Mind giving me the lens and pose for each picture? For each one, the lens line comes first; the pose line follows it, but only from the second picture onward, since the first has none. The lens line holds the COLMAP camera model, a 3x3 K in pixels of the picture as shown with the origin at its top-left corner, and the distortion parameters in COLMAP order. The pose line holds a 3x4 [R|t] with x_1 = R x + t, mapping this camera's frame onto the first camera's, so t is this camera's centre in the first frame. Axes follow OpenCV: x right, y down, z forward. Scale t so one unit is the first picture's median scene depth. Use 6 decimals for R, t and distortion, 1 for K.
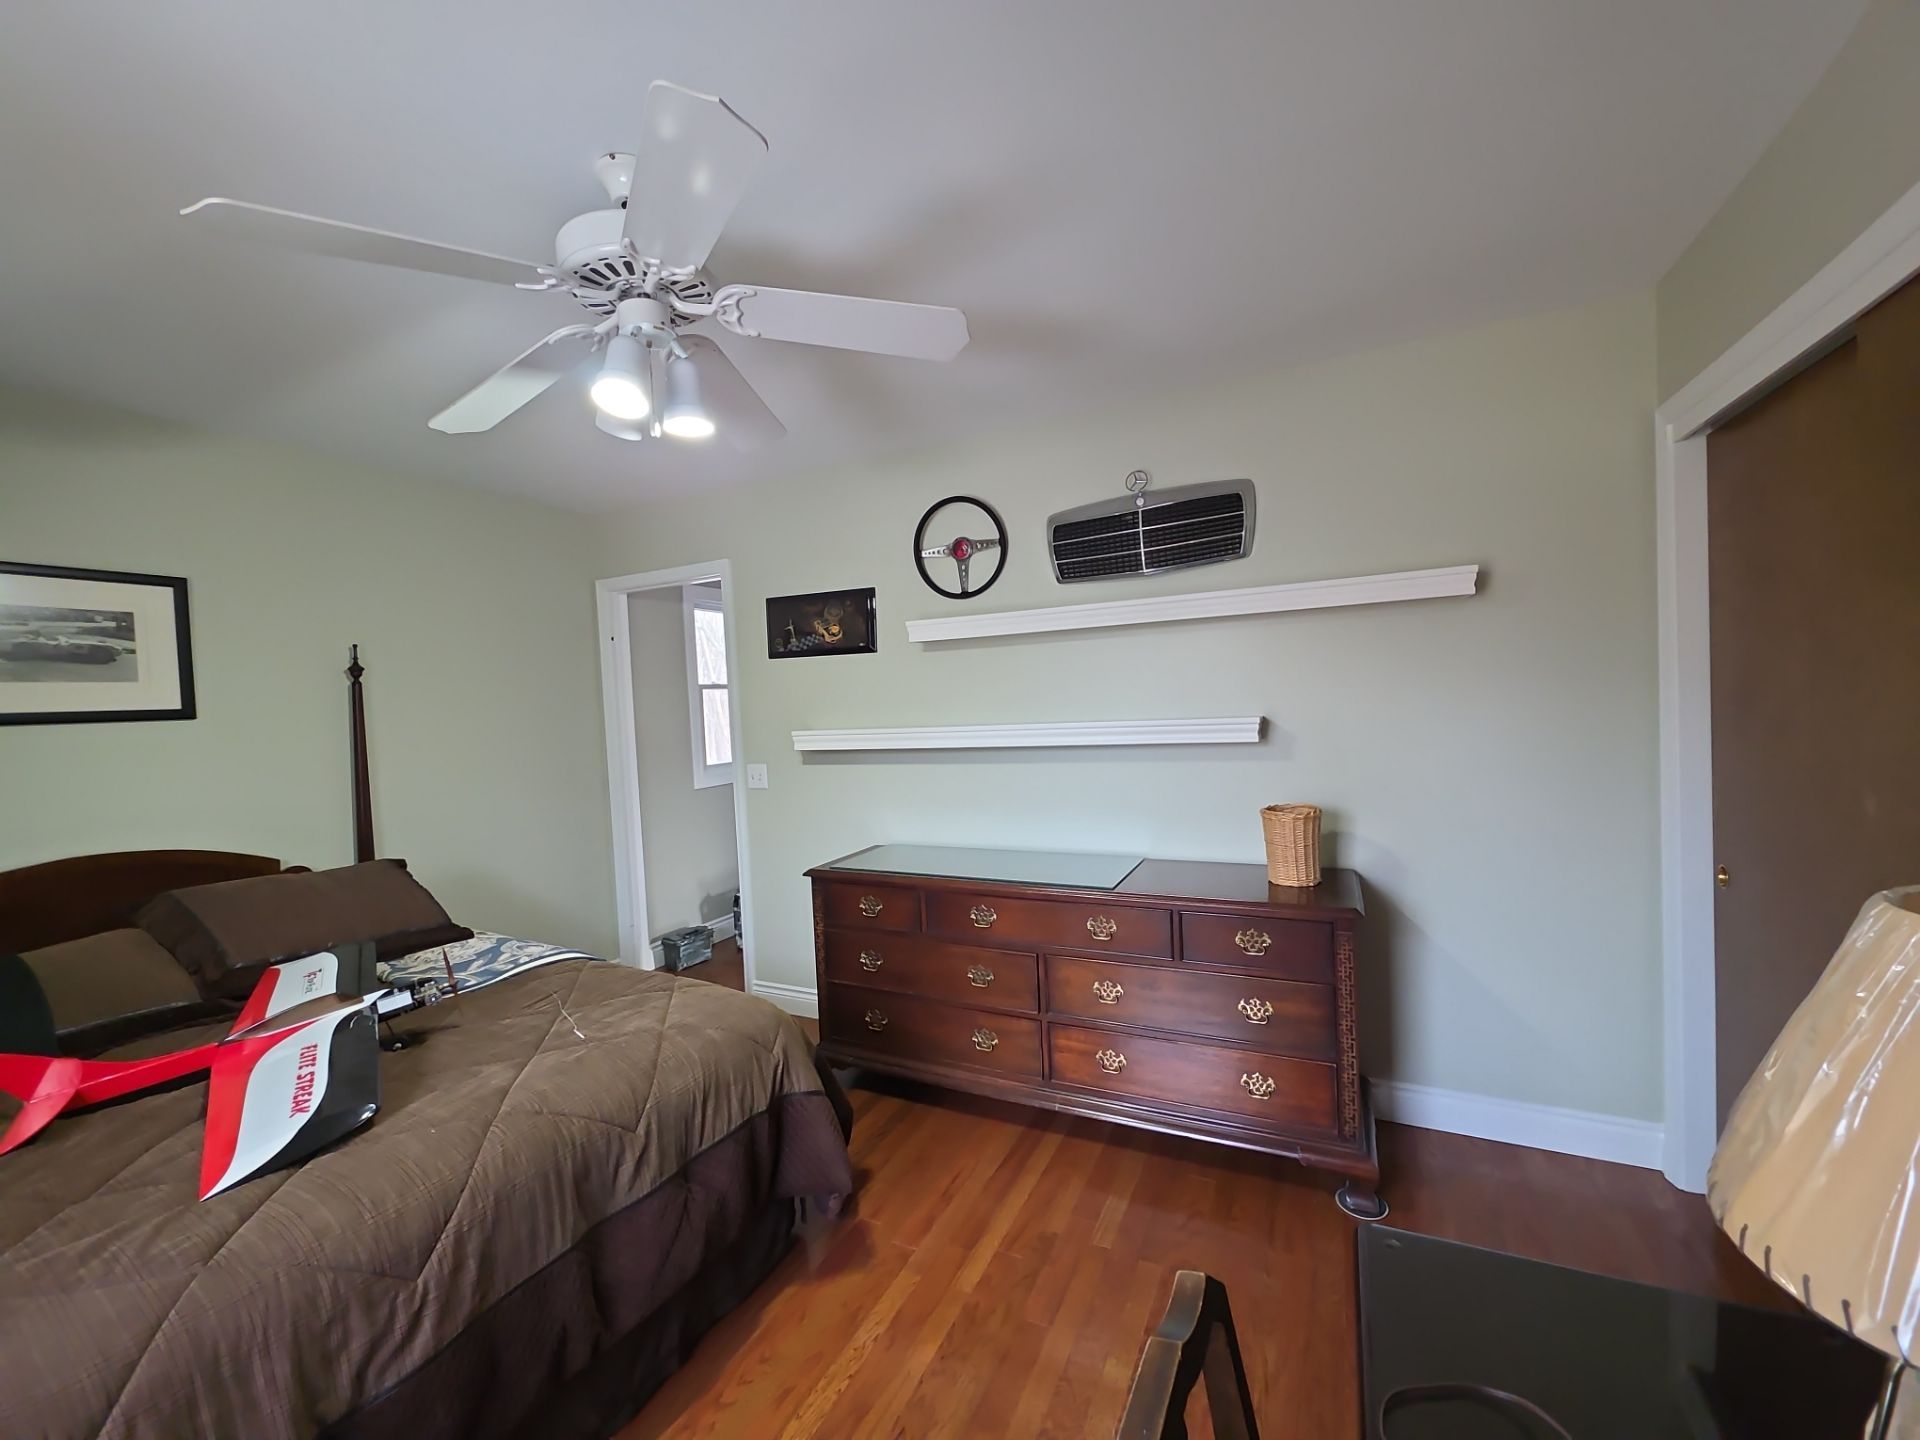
lens RADIAL K [[781.2, 0, 972.1], [0, 781.2, 717.2], [0, 0, 1]] dist [-0.008112, -0.002859]
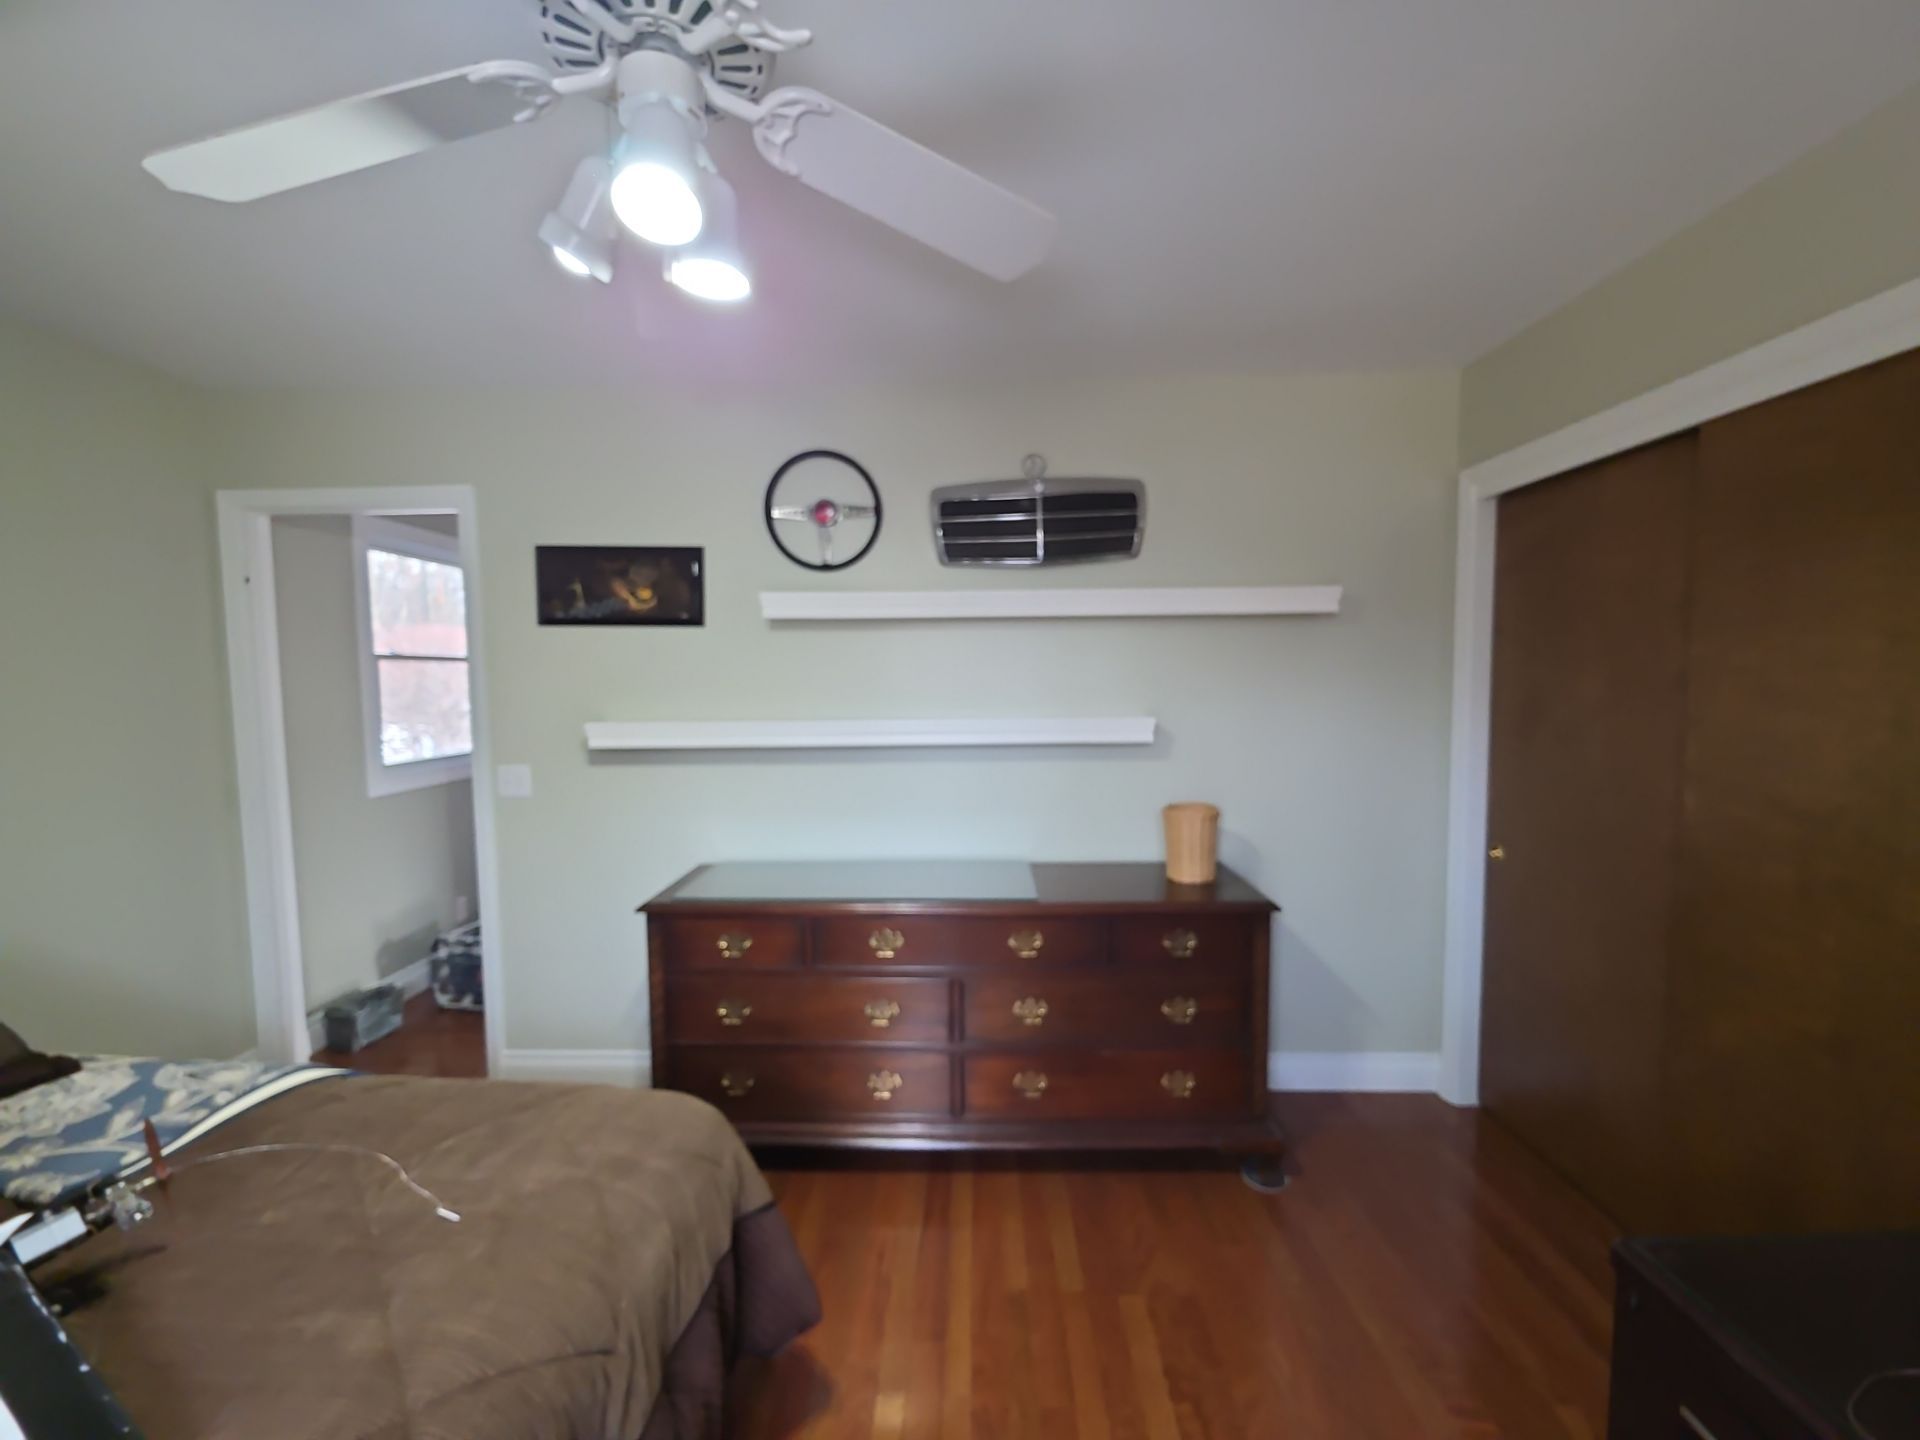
lens RADIAL K [[781.2, 0, 962.9], [0, 781.2, 718.5], [0, 0, 1]] dist [-0.008112, -0.002859]
pose [[0.902494, 0.014621, 0.430454, -0.258325], [-0.023205, 0.999623, 0.014699, -0.007123], [-0.430076, -0.023254, 0.902493, 0.171158]]
